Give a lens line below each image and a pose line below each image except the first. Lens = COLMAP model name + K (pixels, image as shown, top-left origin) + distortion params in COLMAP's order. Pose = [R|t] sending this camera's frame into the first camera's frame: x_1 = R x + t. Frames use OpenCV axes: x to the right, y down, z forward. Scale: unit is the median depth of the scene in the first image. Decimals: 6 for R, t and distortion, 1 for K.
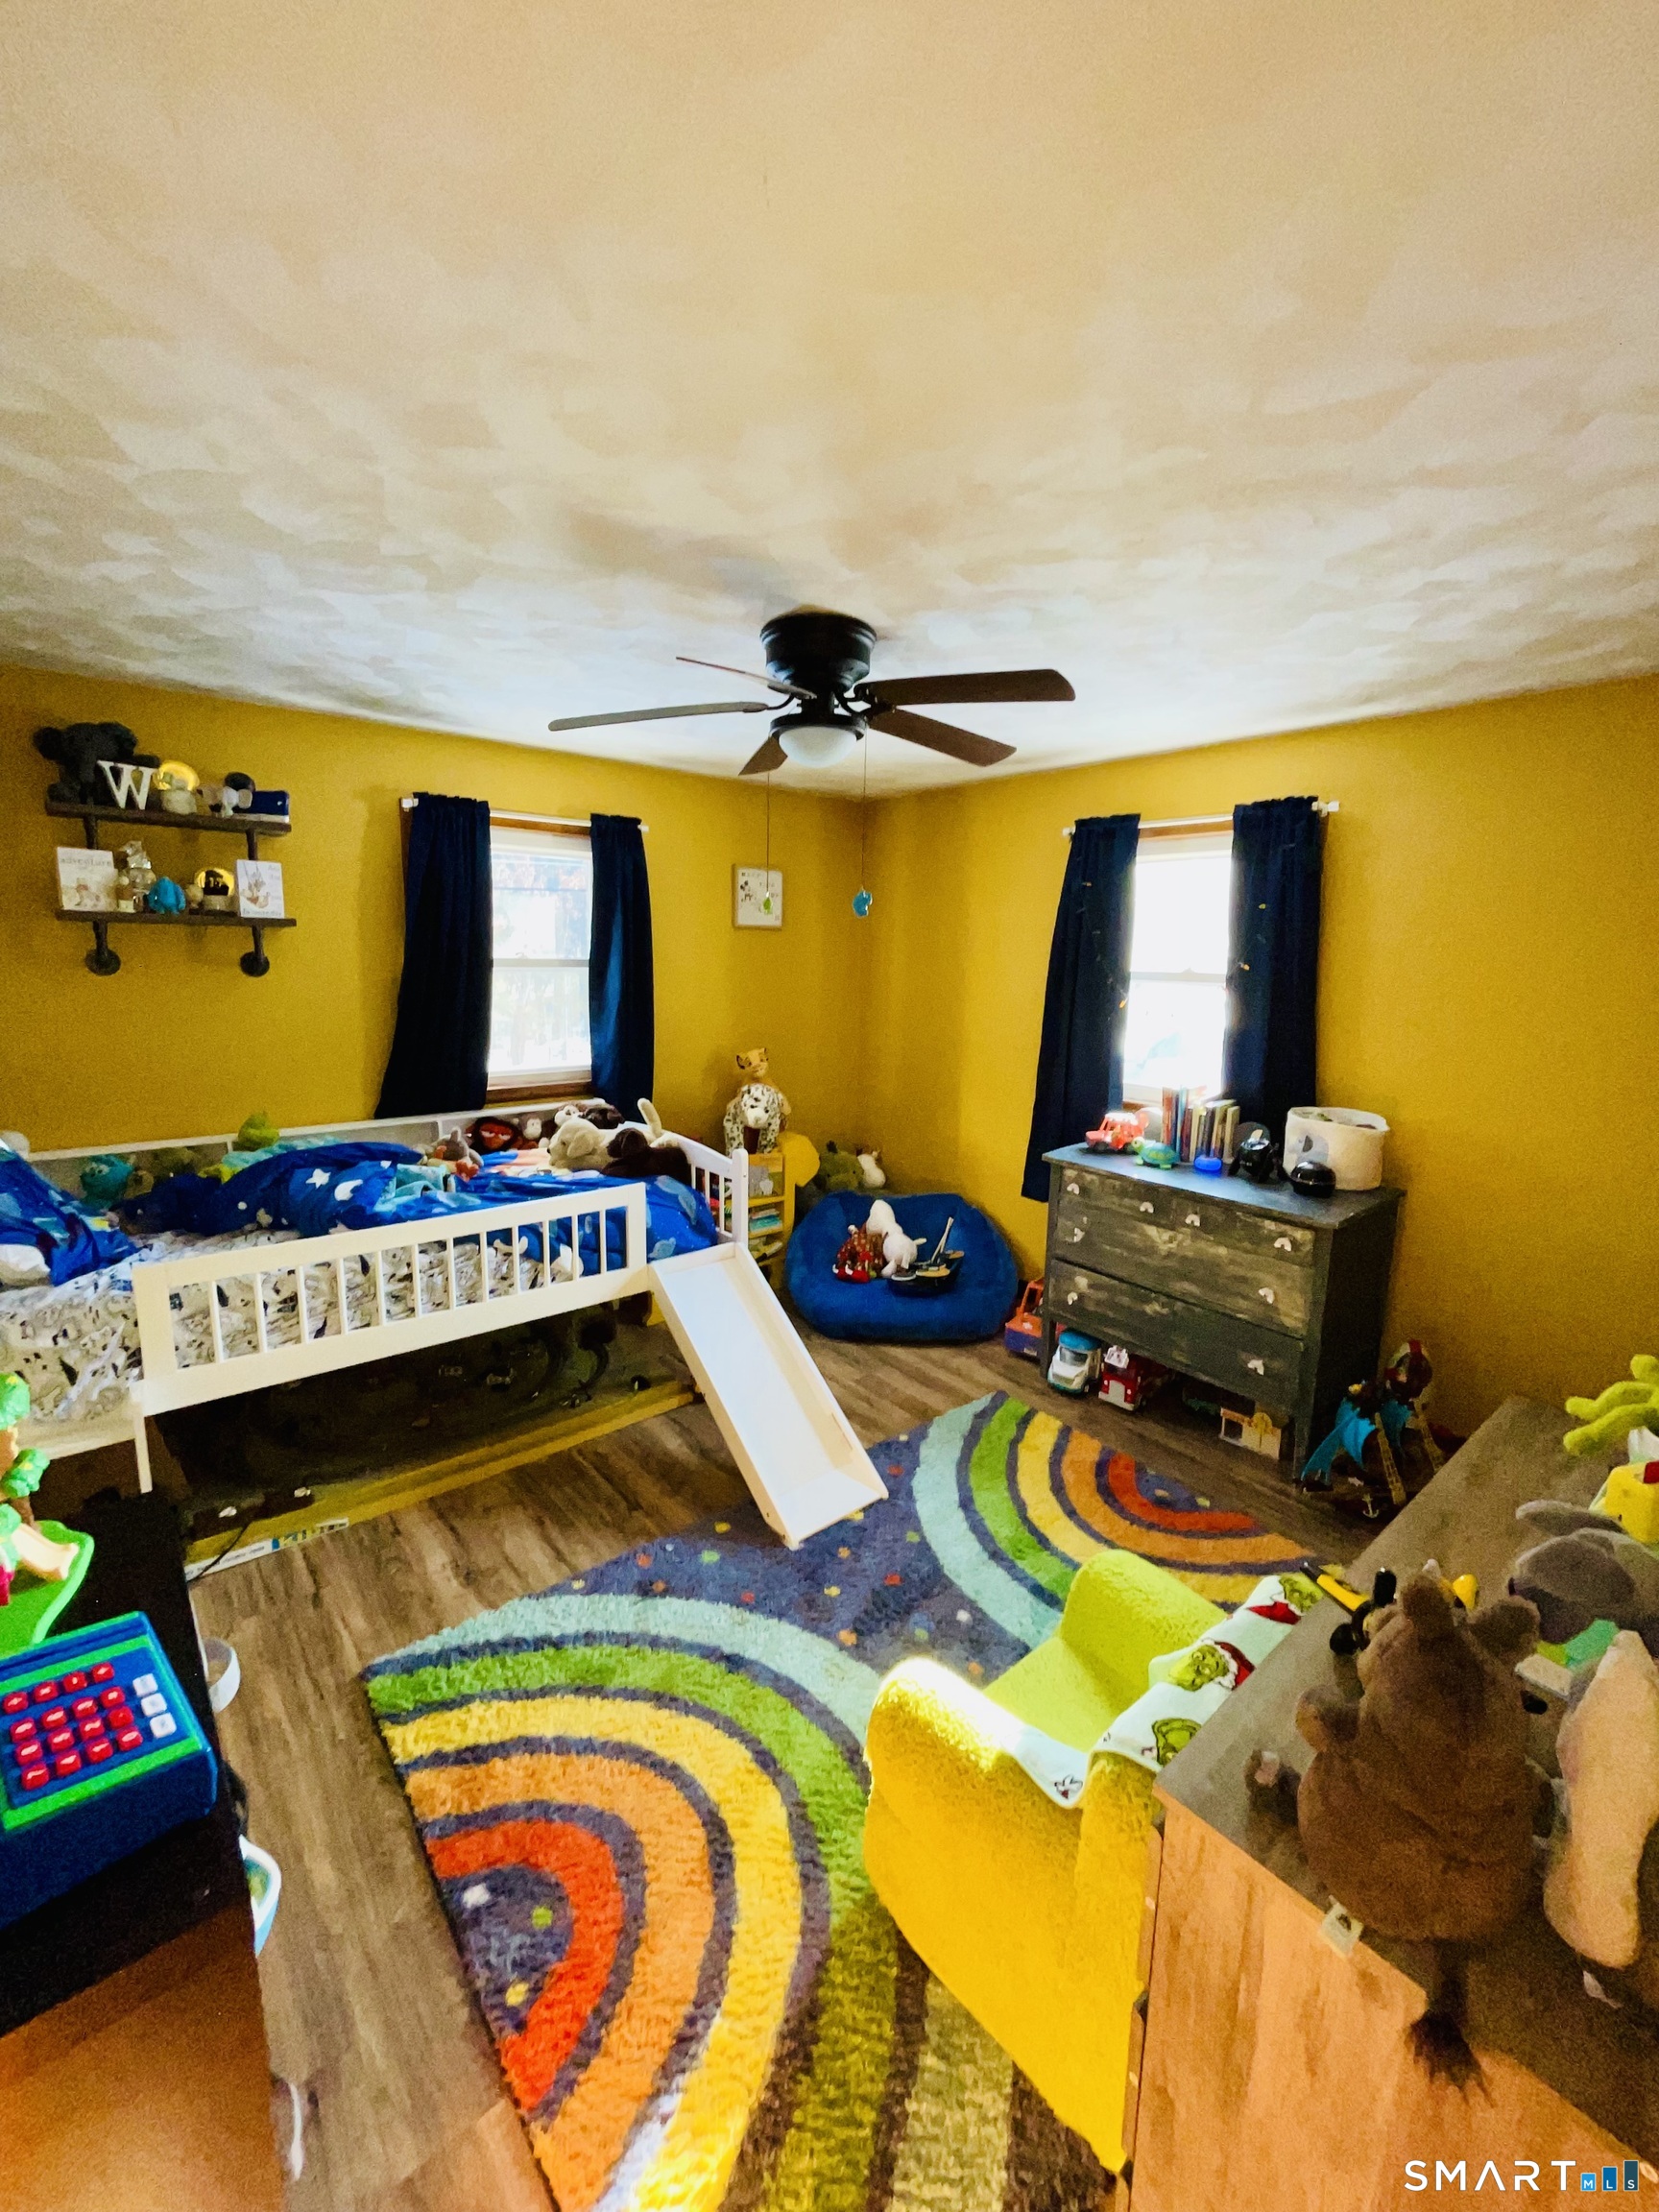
lens RADIAL K [[892.4, 0, 835.0], [0, 892.4, 1103.9], [0, 0, 1]] dist [-0.000695, -0.001005]
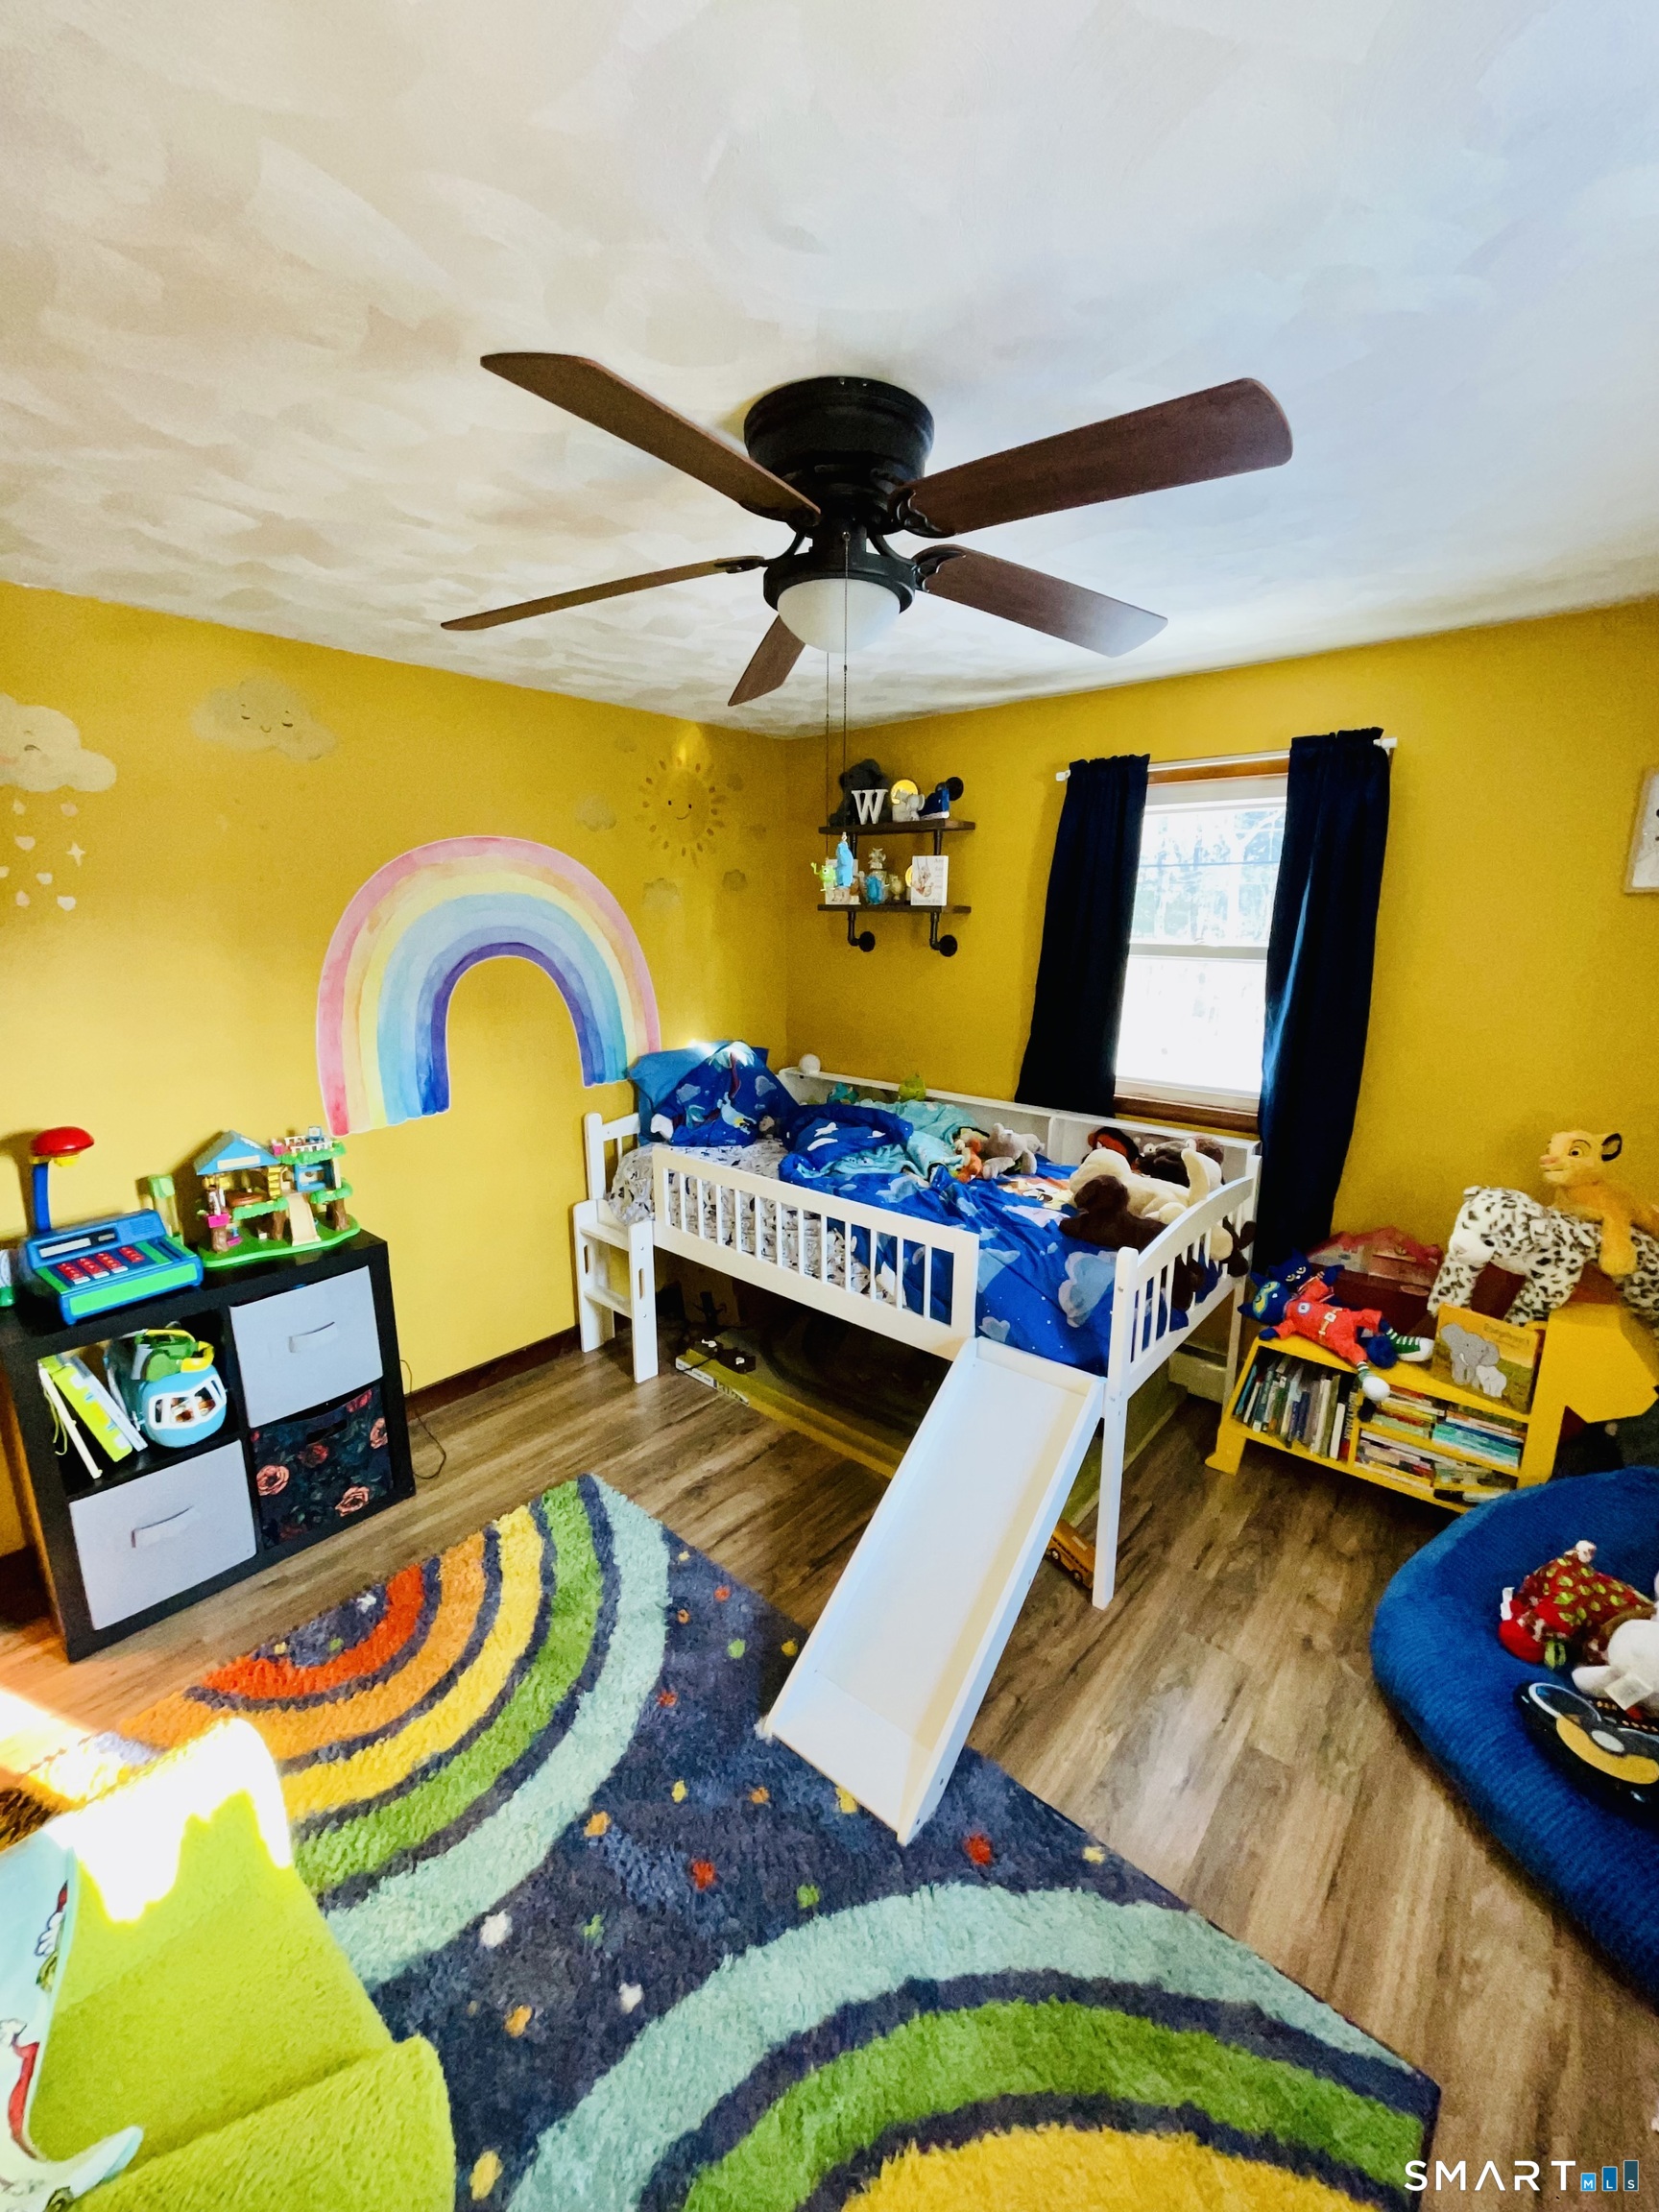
lens RADIAL K [[892.4, 0, 835.0], [0, 892.4, 1103.6], [0, 0, 1]] dist [-0.000695, -0.001005]
pose [[0.166309, 0.190325, -0.967532, 0.526405], [-0.169319, 0.972135, 0.162126, -0.135782], [0.971428, 0.136858, 0.193901, 0.745860]]
